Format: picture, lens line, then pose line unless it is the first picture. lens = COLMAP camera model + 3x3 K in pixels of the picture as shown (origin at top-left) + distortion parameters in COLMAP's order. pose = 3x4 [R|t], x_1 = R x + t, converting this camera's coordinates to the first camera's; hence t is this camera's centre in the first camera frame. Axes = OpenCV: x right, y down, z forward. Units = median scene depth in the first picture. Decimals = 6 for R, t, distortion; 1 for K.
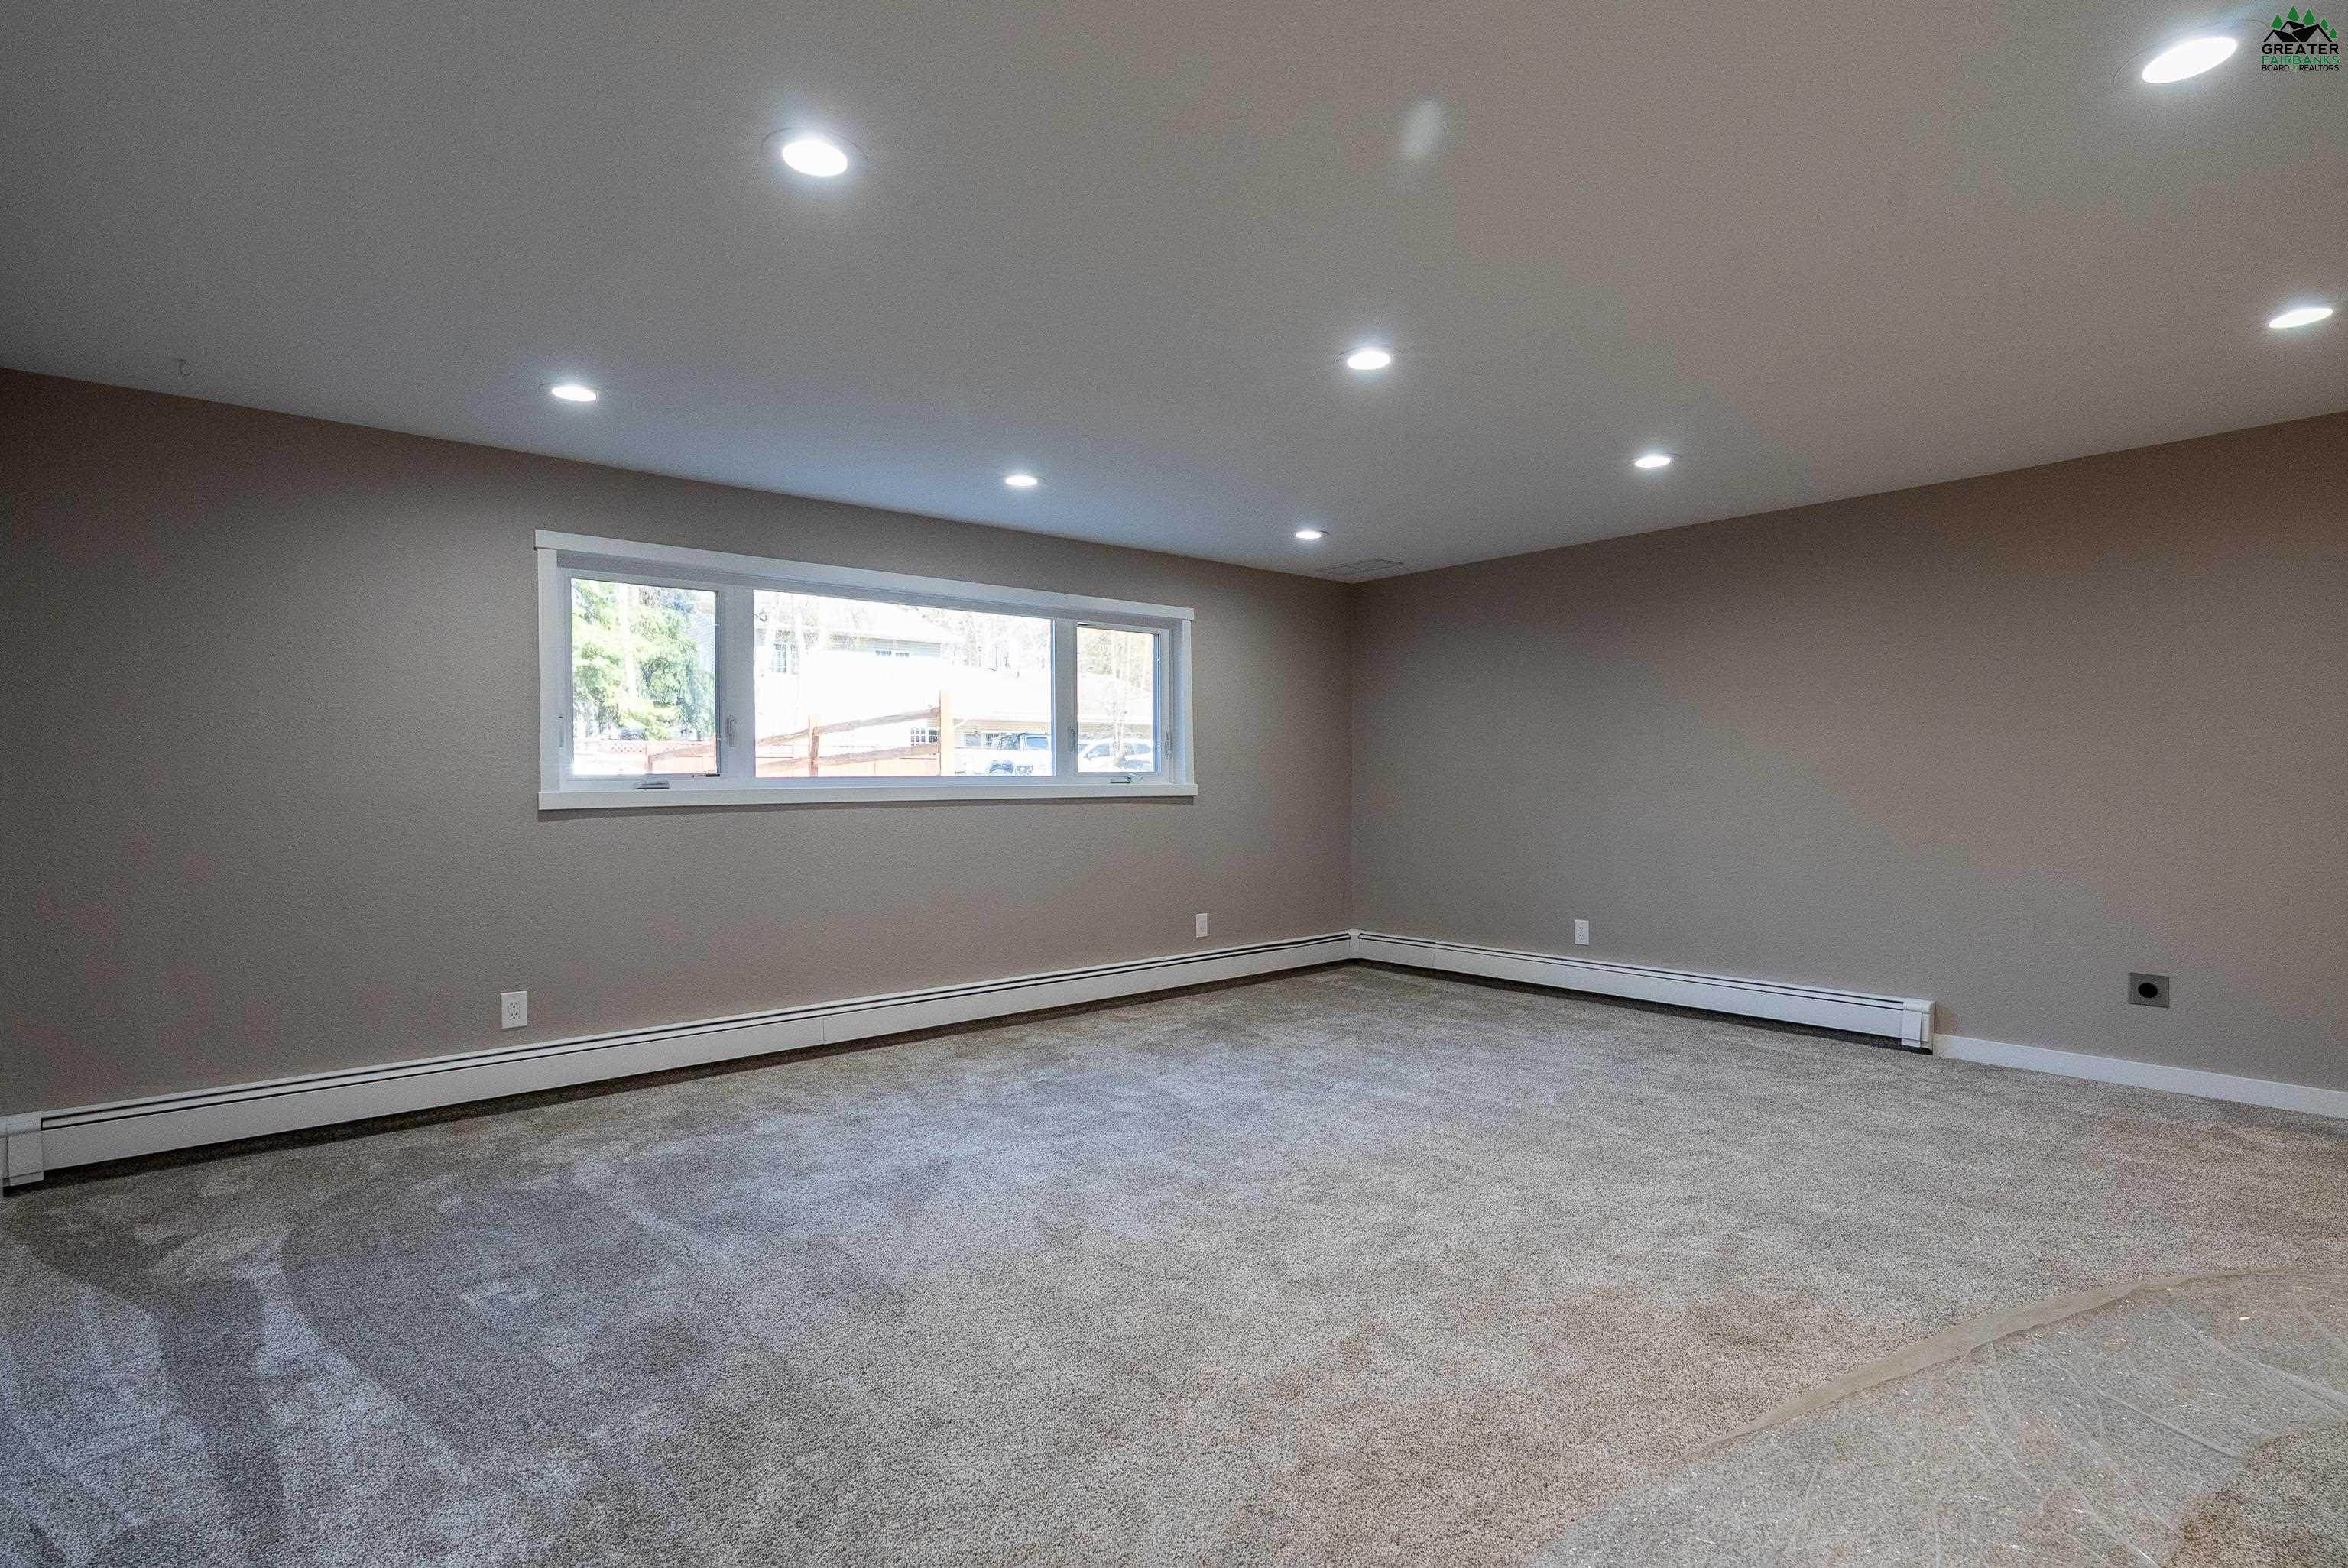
lens RADIAL K [[1164.8, 0, 1174.0], [0, 1164.8, 784.0], [0, 0, 1]] dist [-0.003936, -0.000283]
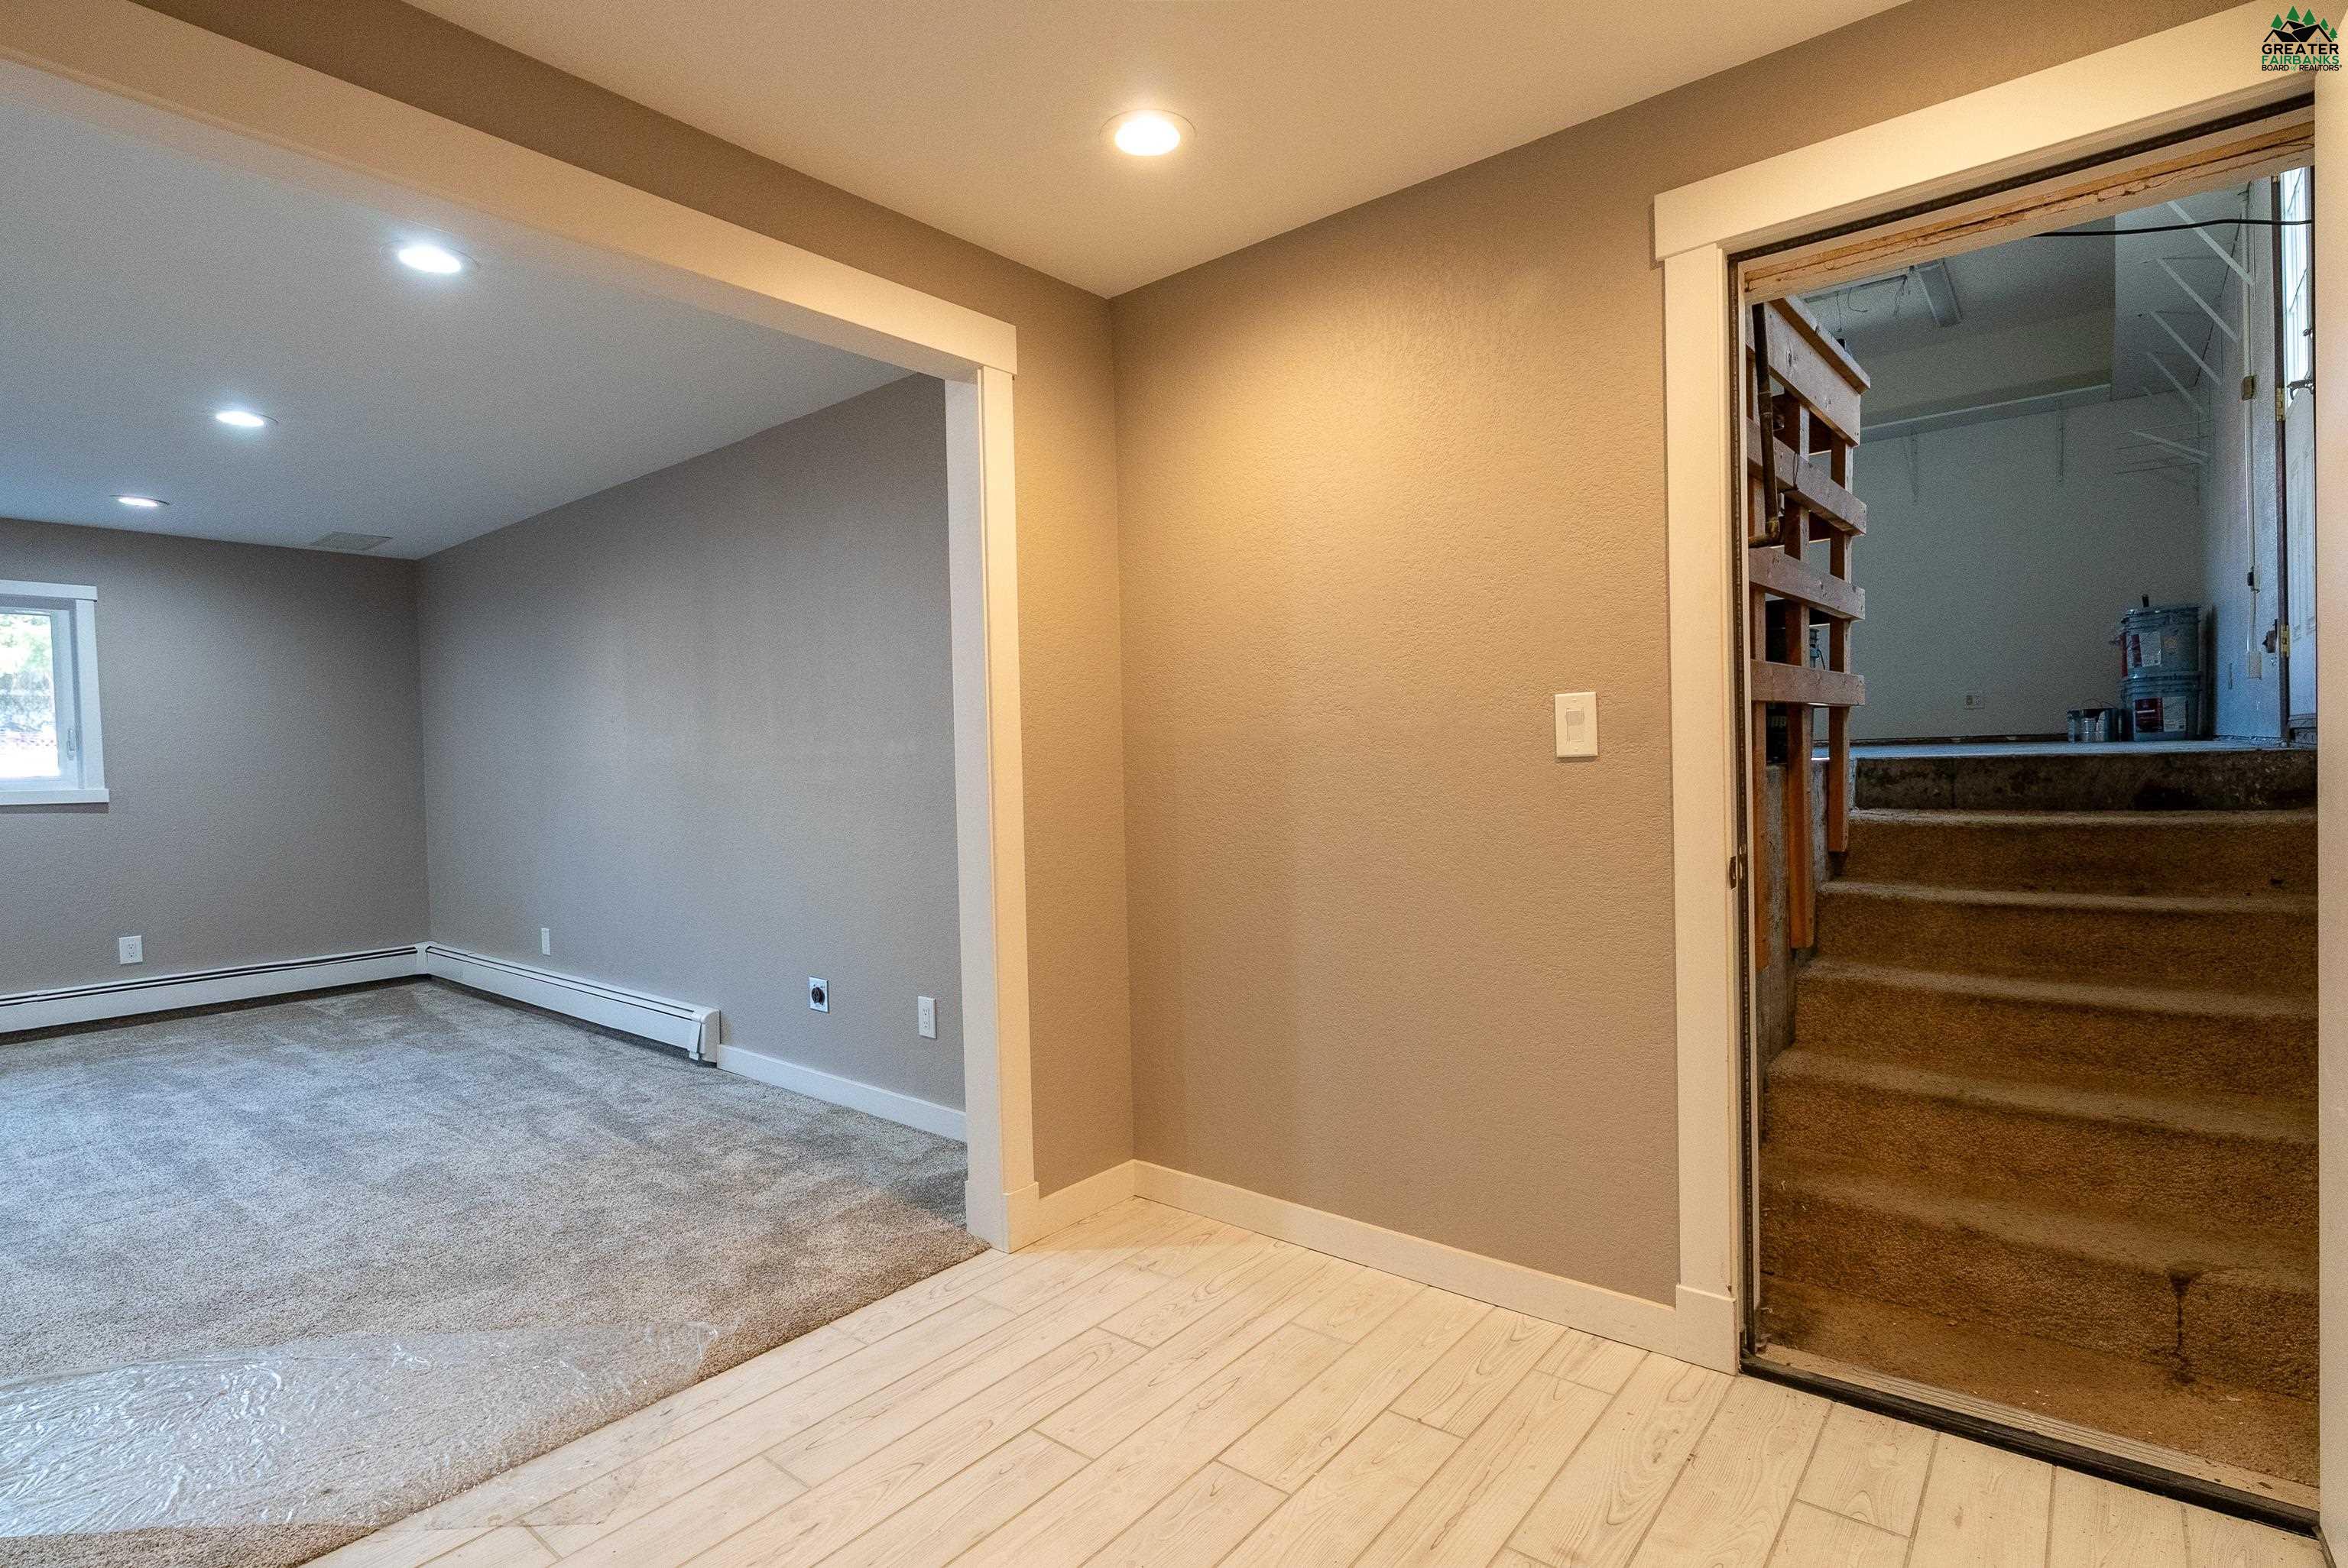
lens RADIAL K [[1164.8, 0, 1174.0], [0, 1164.8, 784.0], [0, 0, 1]] dist [-0.003936, -0.000283]
pose [[0.986796, -0.020780, 0.160632, 0.665149], [0.018300, 0.999690, 0.016903, -0.003211], [-0.160934, -0.013740, 0.986870, 0.016350]]
